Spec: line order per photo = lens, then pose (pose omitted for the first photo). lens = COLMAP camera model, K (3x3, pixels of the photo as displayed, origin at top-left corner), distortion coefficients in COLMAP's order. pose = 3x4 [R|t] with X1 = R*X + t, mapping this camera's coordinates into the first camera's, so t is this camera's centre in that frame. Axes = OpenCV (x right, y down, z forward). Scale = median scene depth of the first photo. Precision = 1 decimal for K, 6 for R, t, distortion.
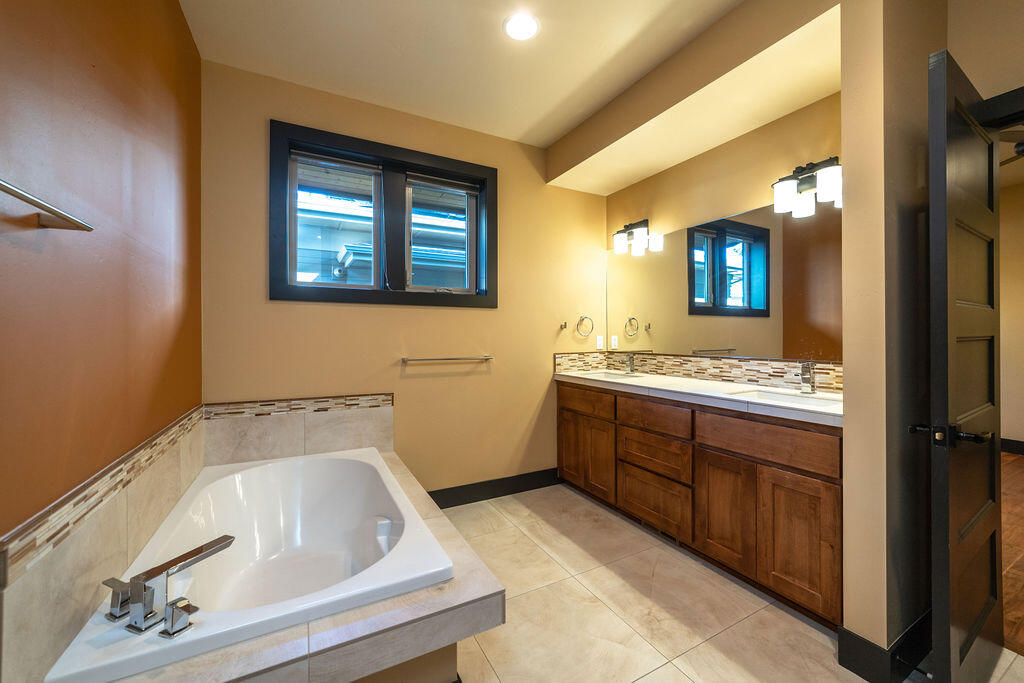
lens RADIAL K [[397.0, 0, 521.4], [0, 397.0, 337.0], [0, 0, 1]] dist [-0.003943, 0.000519]
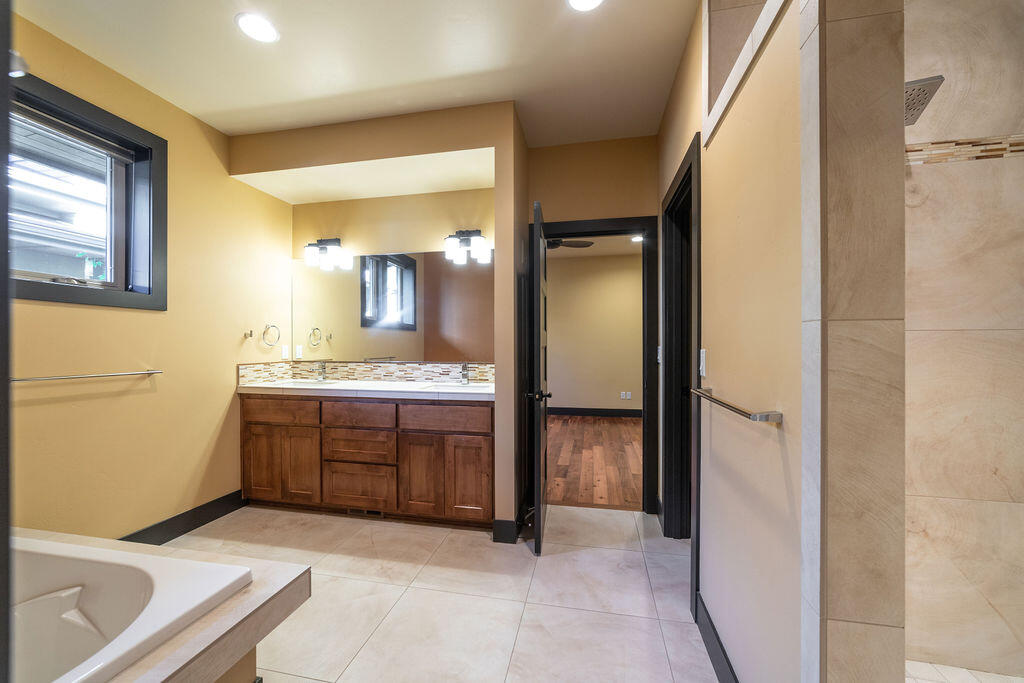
lens RADIAL K [[397.0, 0, 514.7], [0, 397.0, 347.3], [0, 0, 1]] dist [-0.003943, 0.000519]
pose [[0.641767, -0.000068, 0.766900, -0.262987], [0.000294, 1.000000, -0.000158, 0.003415], [-0.766900, 0.000327, 0.641767, -0.087436]]
